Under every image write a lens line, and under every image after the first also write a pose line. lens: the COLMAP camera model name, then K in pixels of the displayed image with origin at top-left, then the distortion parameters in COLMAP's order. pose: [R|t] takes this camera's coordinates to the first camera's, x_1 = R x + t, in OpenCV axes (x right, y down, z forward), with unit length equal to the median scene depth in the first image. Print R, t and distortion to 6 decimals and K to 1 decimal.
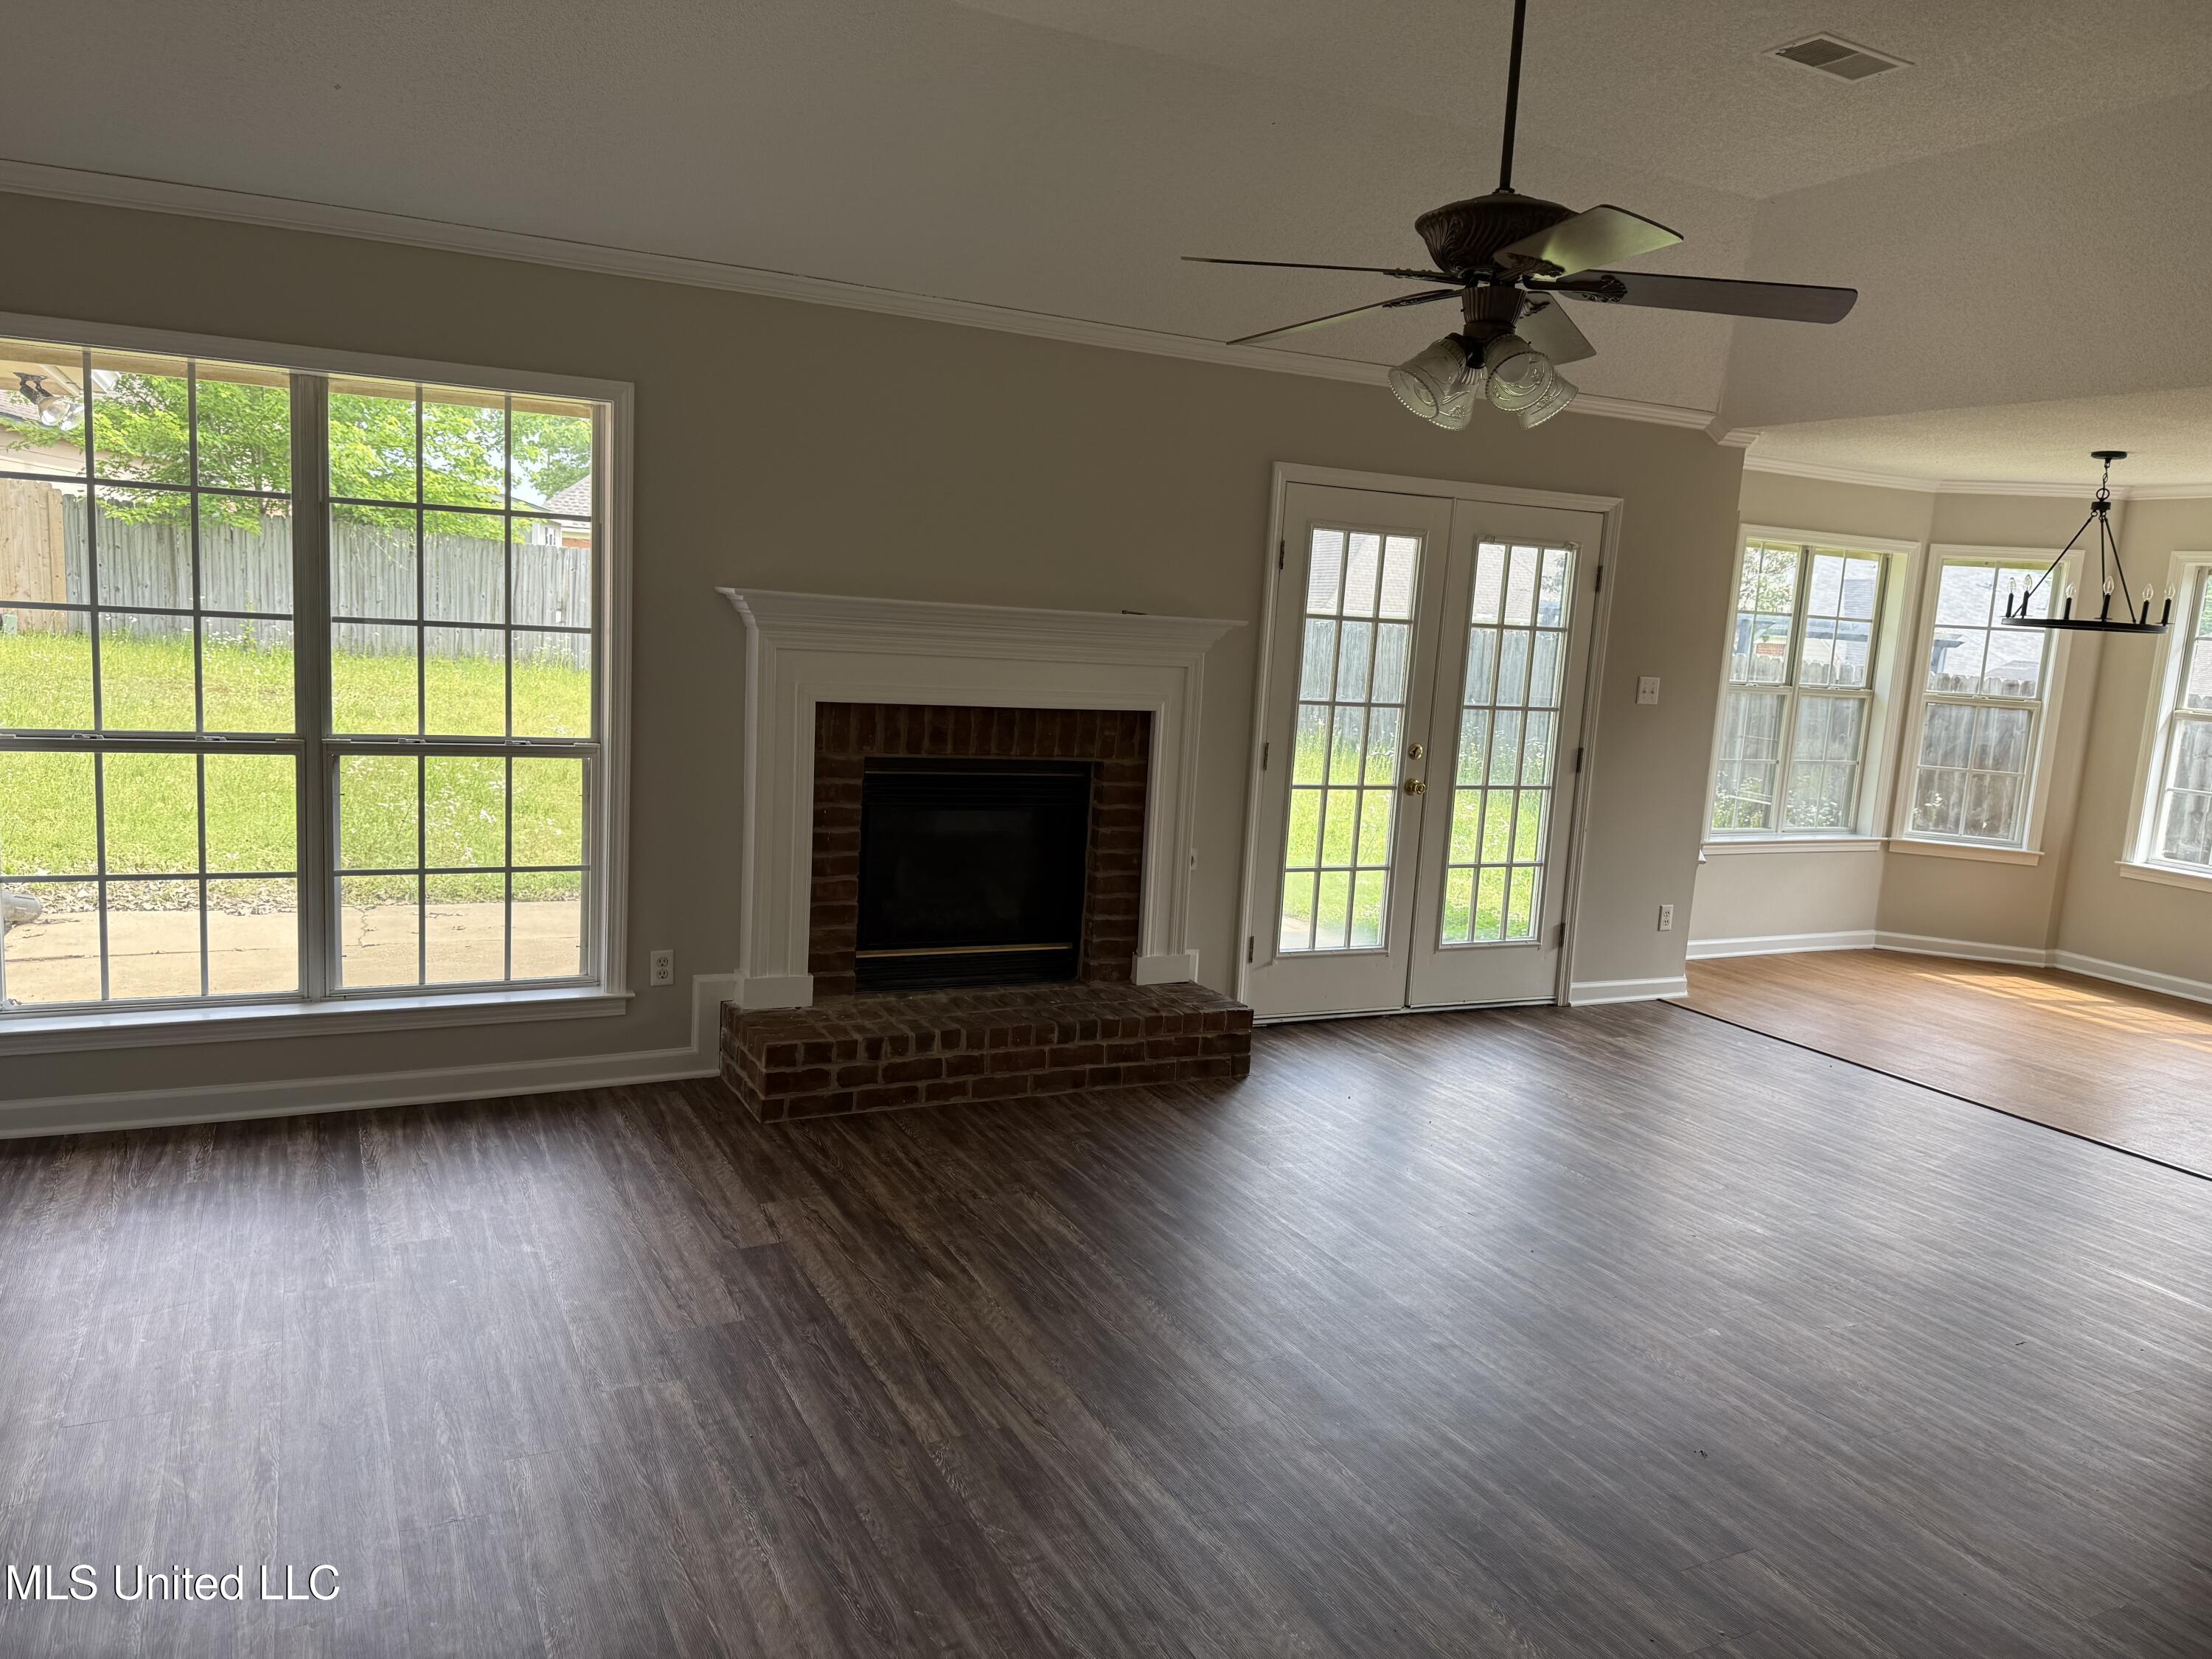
lens RADIAL K [[1555.5, 0, 1111.6], [0, 1555.5, 843.4], [0, 0, 1]] dist [0.011209, 0.004682]
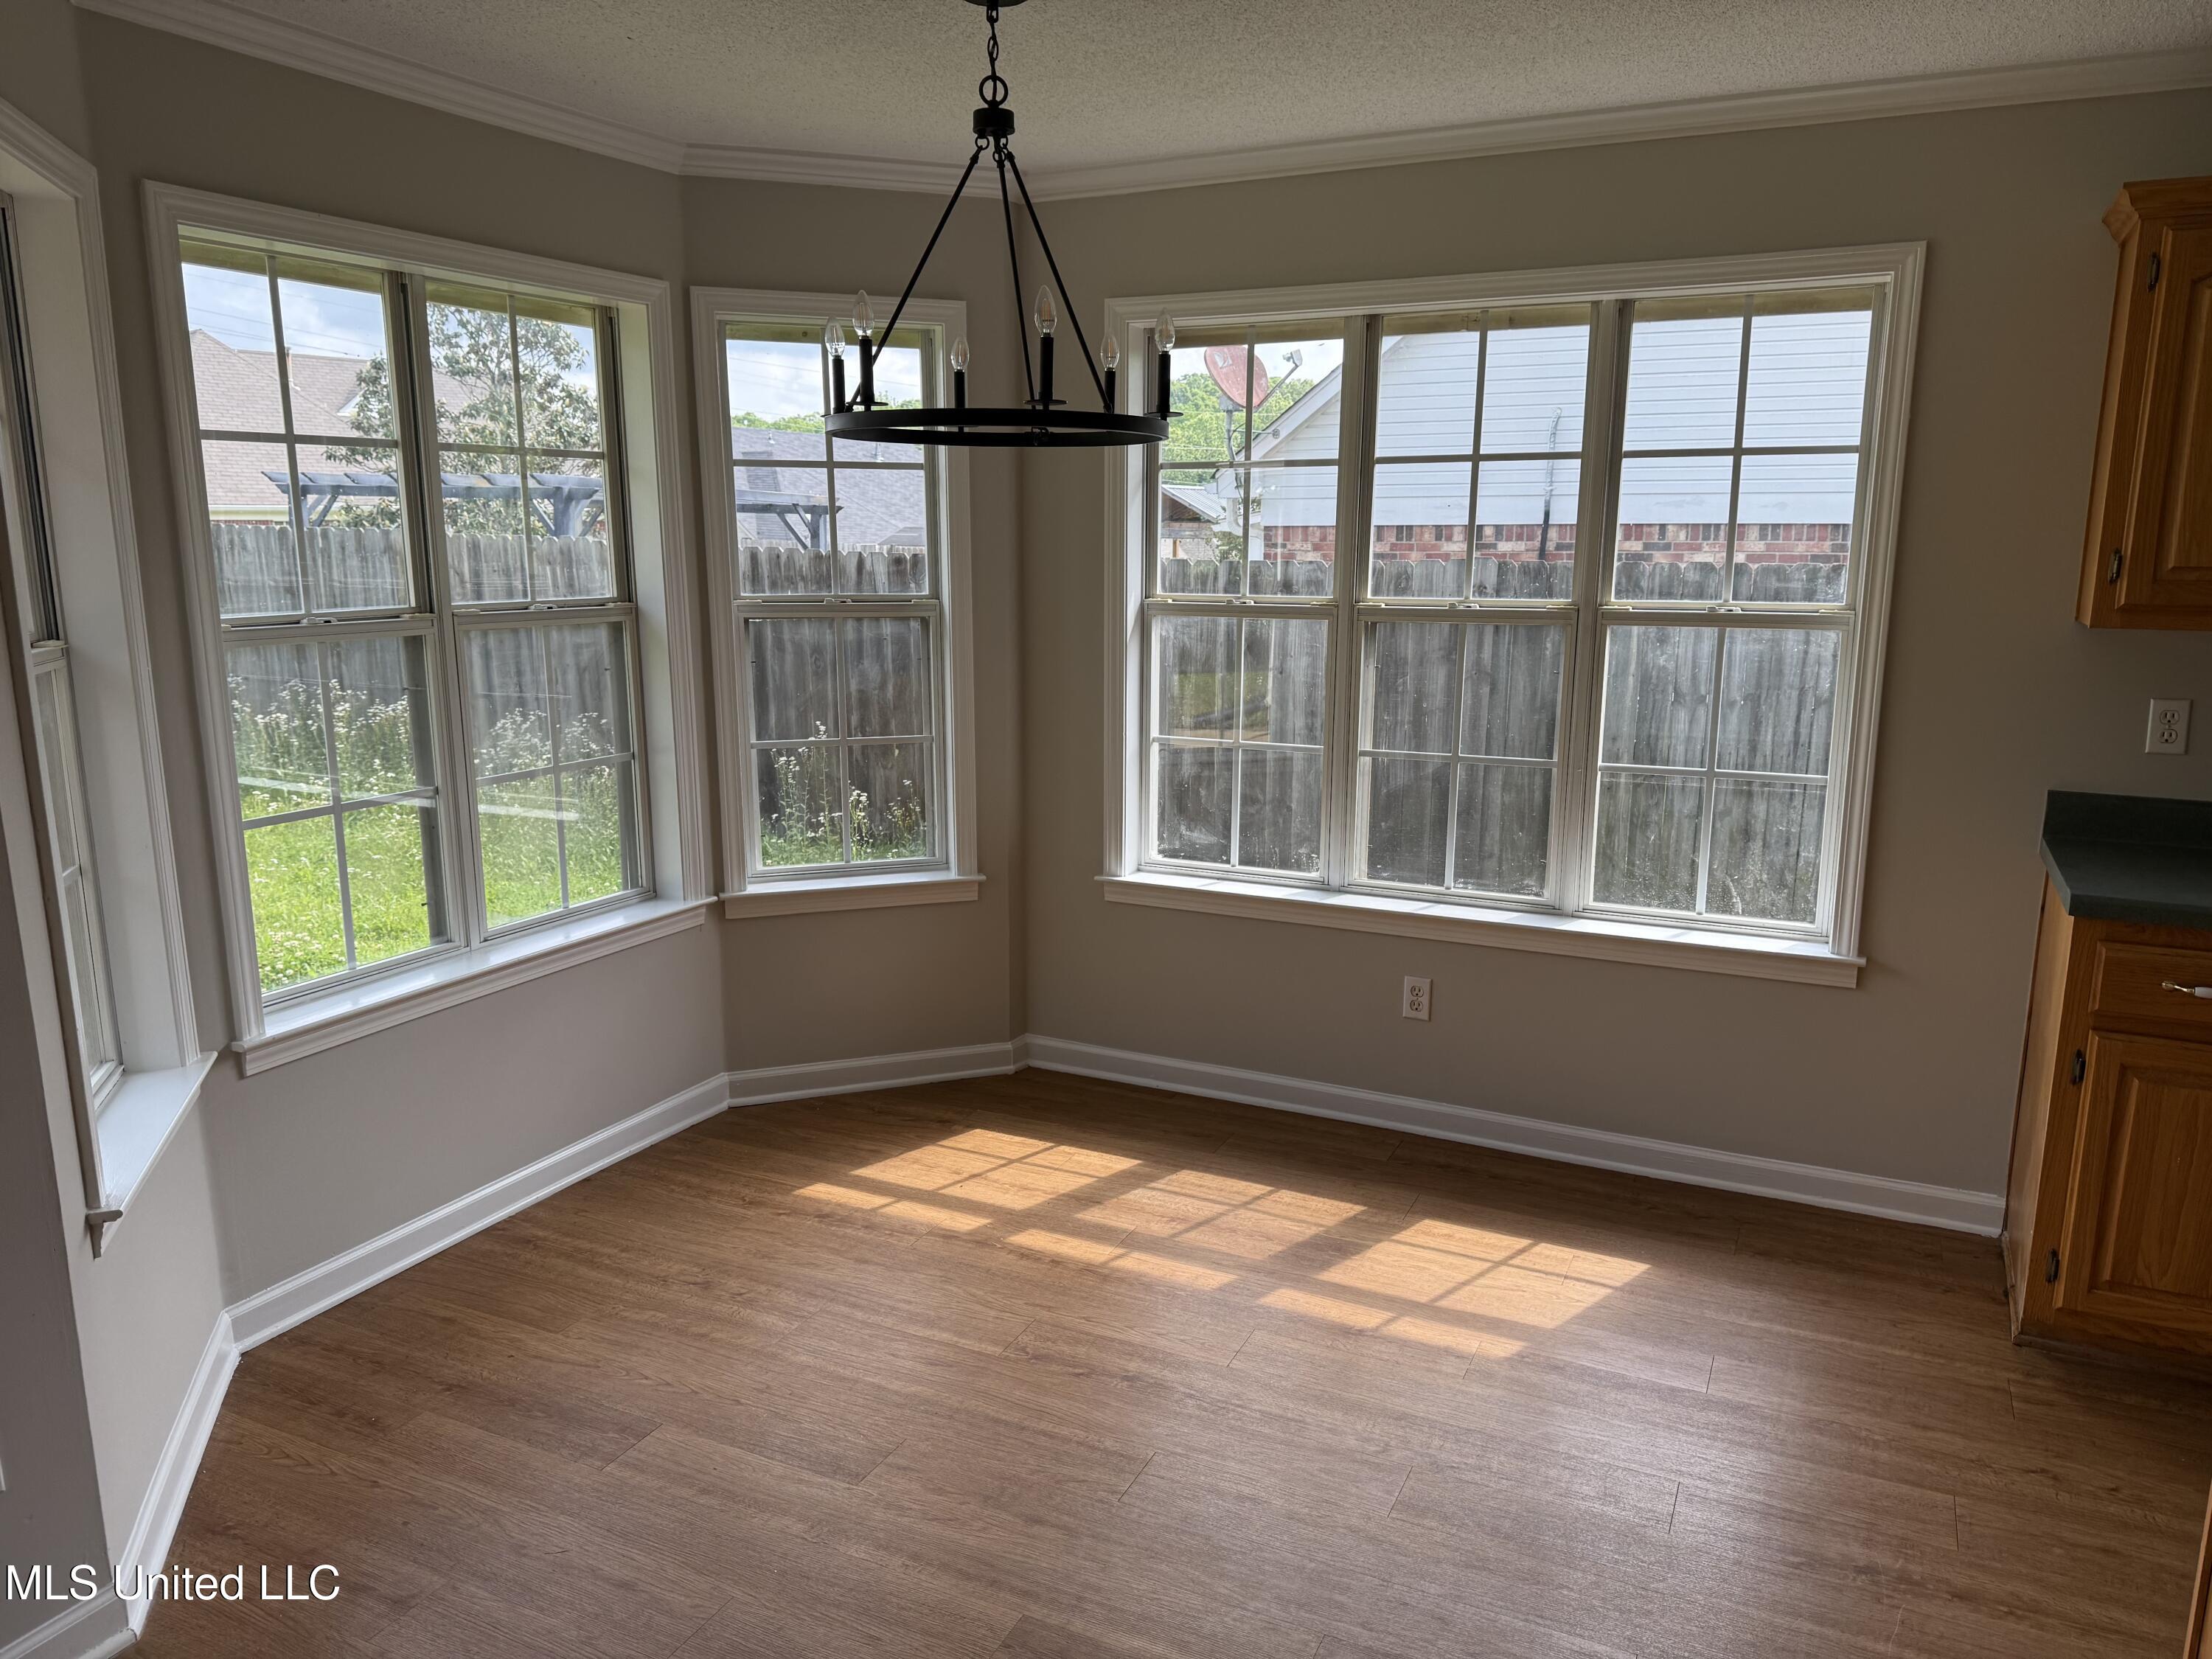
lens RADIAL K [[1555.5, 0, 1115.8], [0, 1555.5, 834.4], [0, 0, 1]] dist [0.011209, 0.004682]
pose [[0.796463, -0.171184, 0.579950, 0.322916], [0.133523, 0.985205, 0.107433, -0.061441], [-0.589761, -0.008130, 0.807537, 0.538152]]
